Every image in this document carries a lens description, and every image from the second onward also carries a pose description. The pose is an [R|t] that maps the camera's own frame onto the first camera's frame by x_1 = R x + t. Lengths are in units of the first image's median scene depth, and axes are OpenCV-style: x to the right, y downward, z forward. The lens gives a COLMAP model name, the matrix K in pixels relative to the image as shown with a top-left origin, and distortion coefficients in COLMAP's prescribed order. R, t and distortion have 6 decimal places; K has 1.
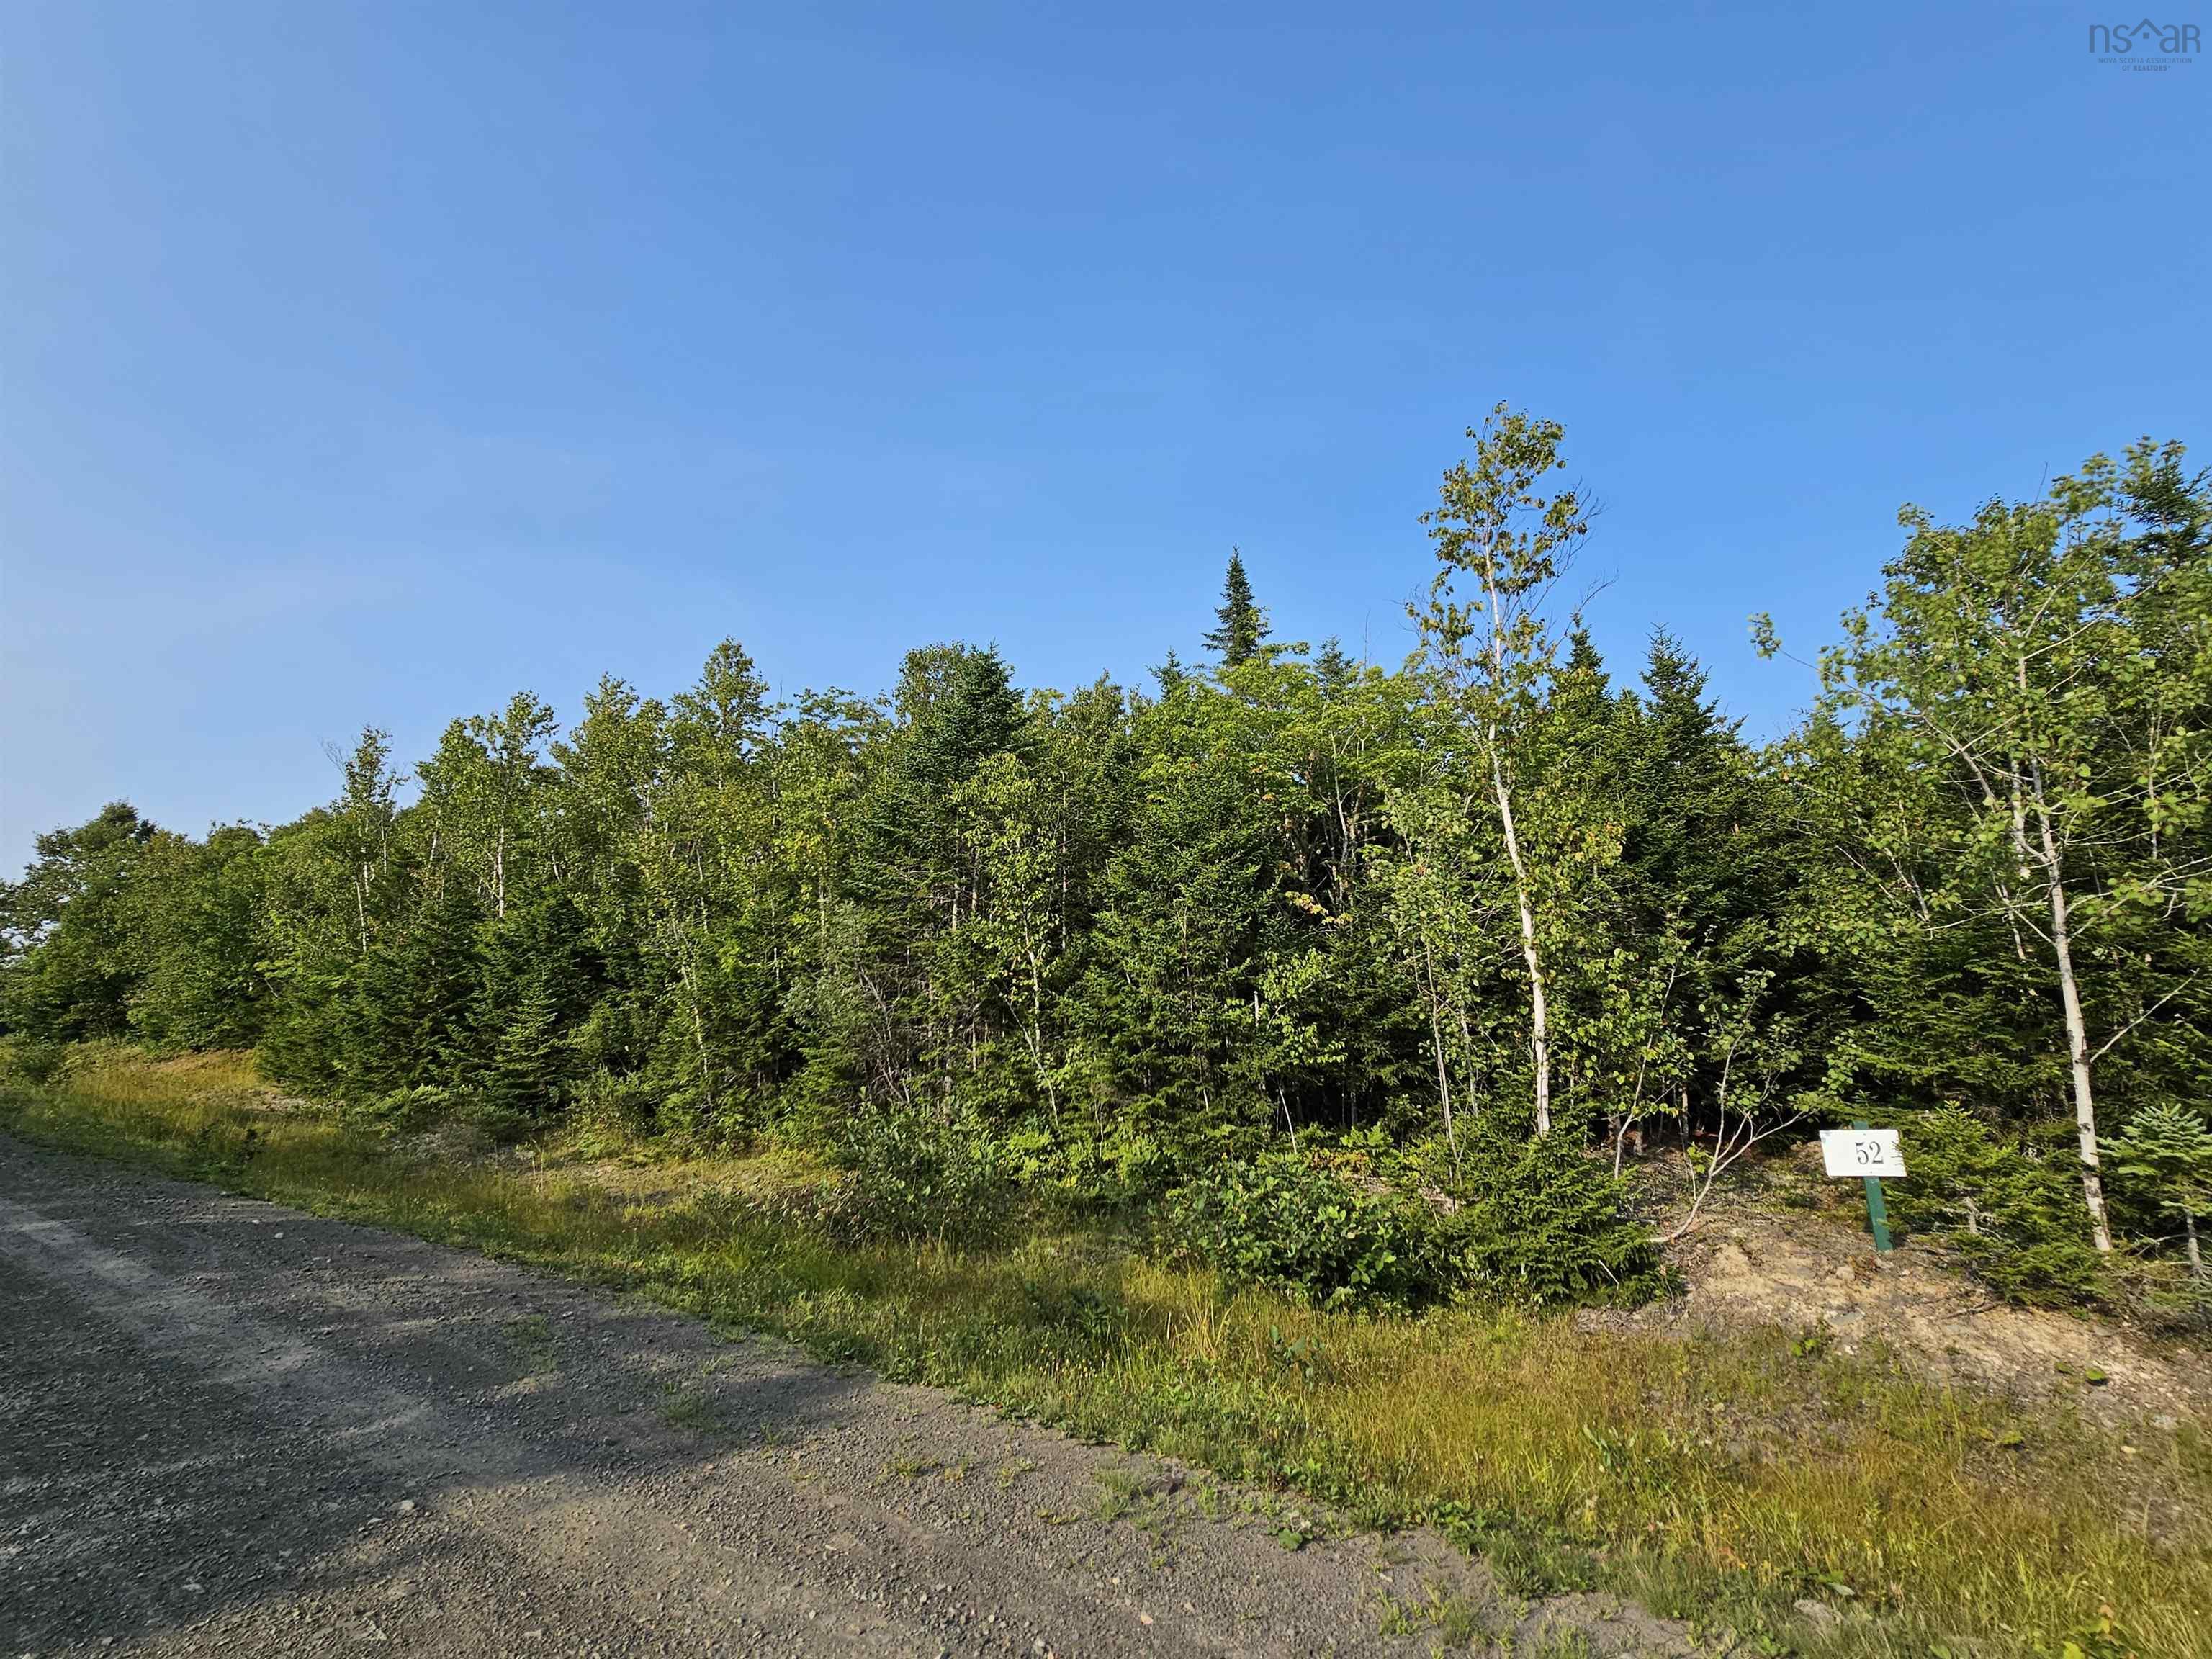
lens RADIAL K [[1007.4, 0, 1090.4], [0, 1007.4, 813.3], [0, 0, 1]] dist [-0.010363, 0.005572]
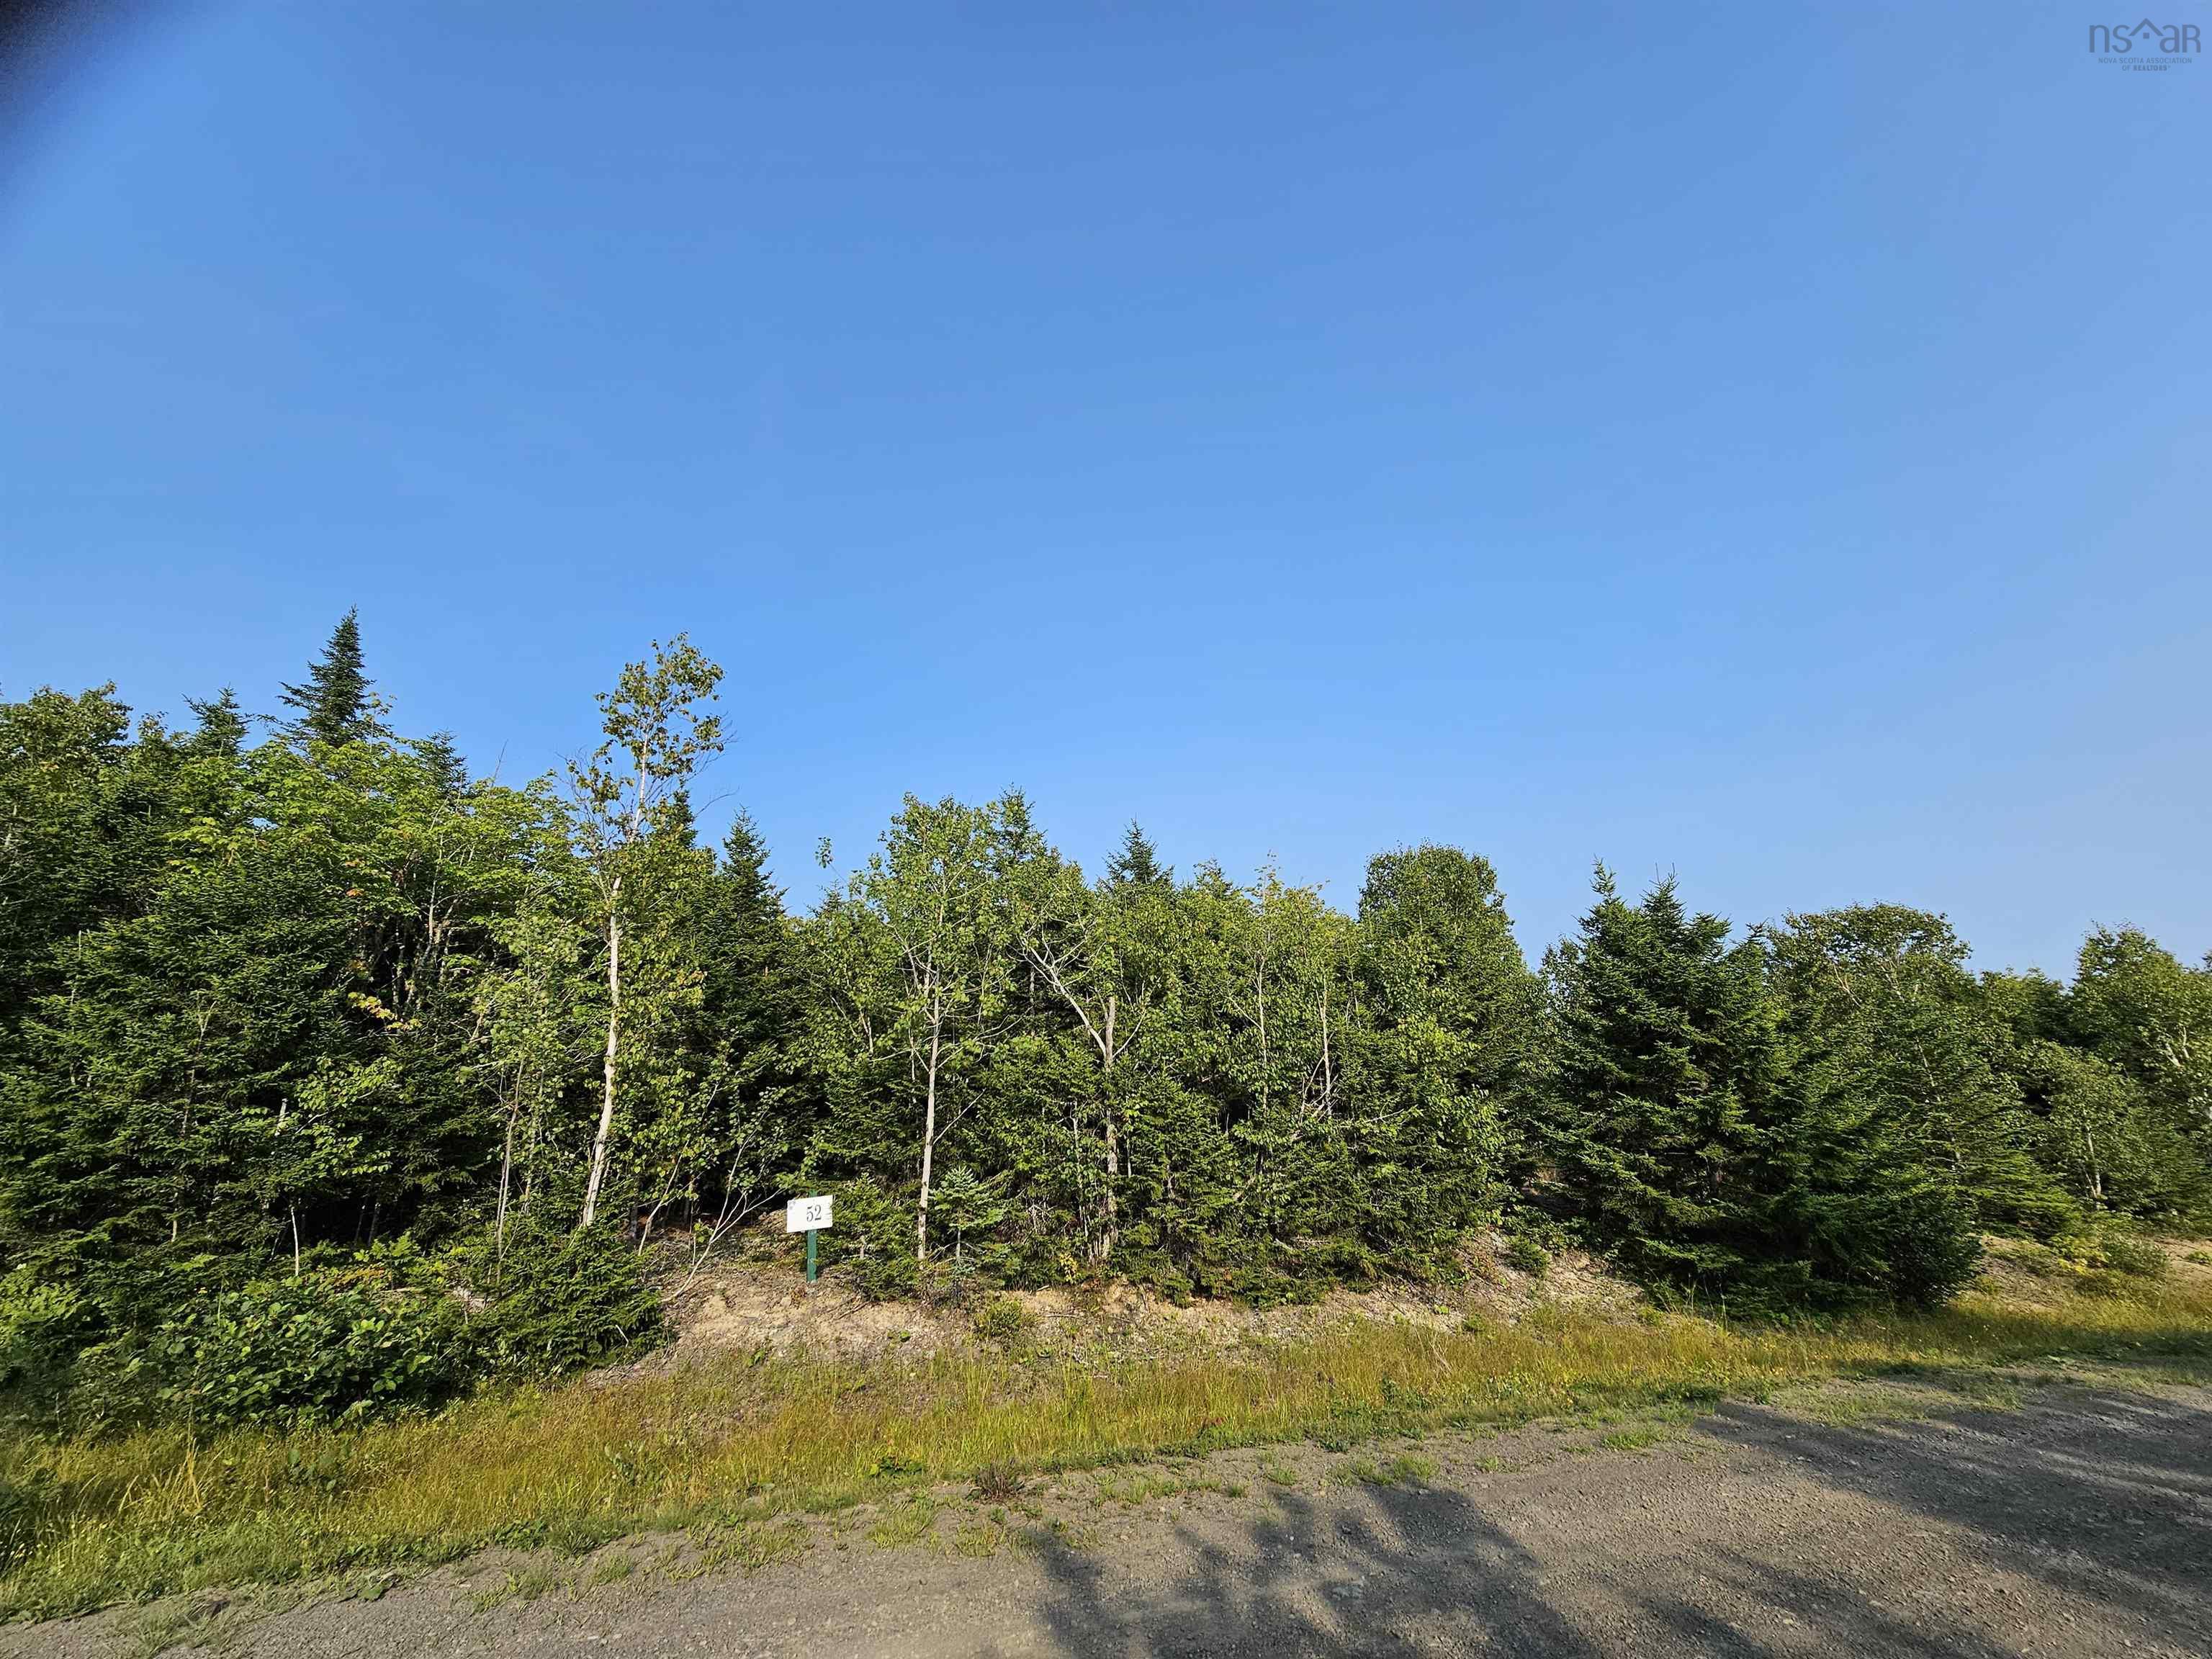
lens RADIAL K [[1007.4, 0, 1090.4], [0, 1007.4, 813.3], [0, 0, 1]] dist [-0.010363, 0.005572]
pose [[0.607333, 0.208574, 0.766579, -0.207717], [-0.140794, 0.977905, -0.154527, -0.057895], [-0.781872, -0.014081, 0.623280, -0.205626]]
